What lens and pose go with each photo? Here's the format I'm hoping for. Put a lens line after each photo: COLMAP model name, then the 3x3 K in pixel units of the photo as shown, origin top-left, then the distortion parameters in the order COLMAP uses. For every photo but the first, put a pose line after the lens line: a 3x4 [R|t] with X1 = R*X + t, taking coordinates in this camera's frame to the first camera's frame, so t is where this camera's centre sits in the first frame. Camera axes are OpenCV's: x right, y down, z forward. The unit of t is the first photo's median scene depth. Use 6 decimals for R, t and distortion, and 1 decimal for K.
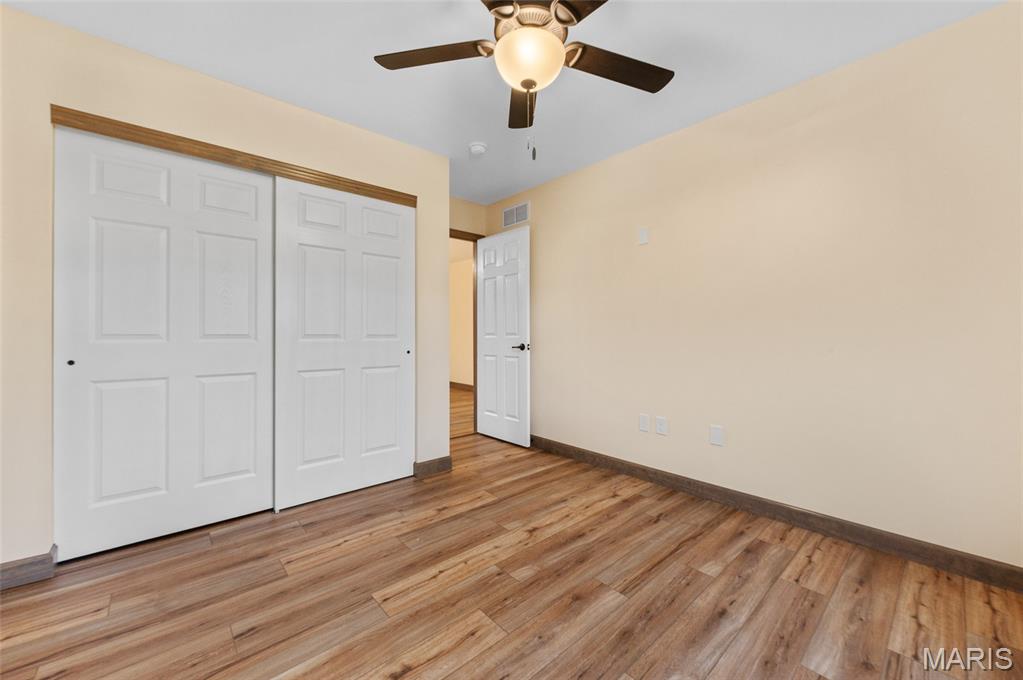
lens RADIAL K [[402.8, 0, 513.3], [0, 402.8, 335.6], [0, 0, 1]] dist [-0.003367, -0.000325]
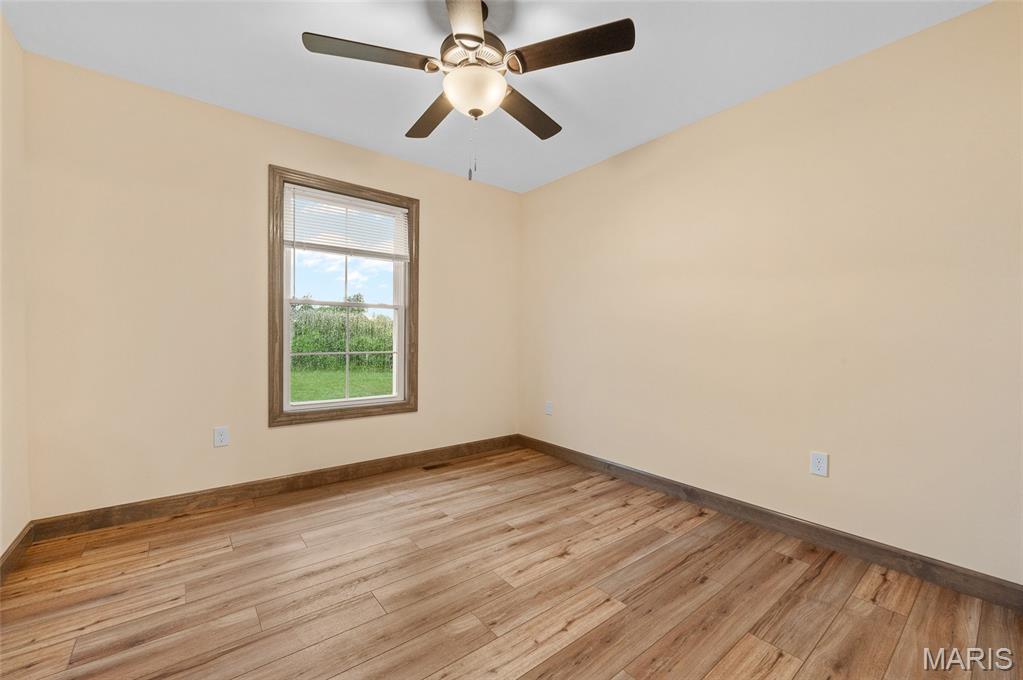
lens RADIAL K [[402.8, 0, 513.3], [0, 402.8, 335.6], [0, 0, 1]] dist [-0.003367, -0.000325]
pose [[-0.998378, -0.009596, 0.056117, -0.123527], [-0.009296, 0.999941, 0.005597, -0.012205], [-0.056167, 0.005067, -0.998409, 1.922689]]
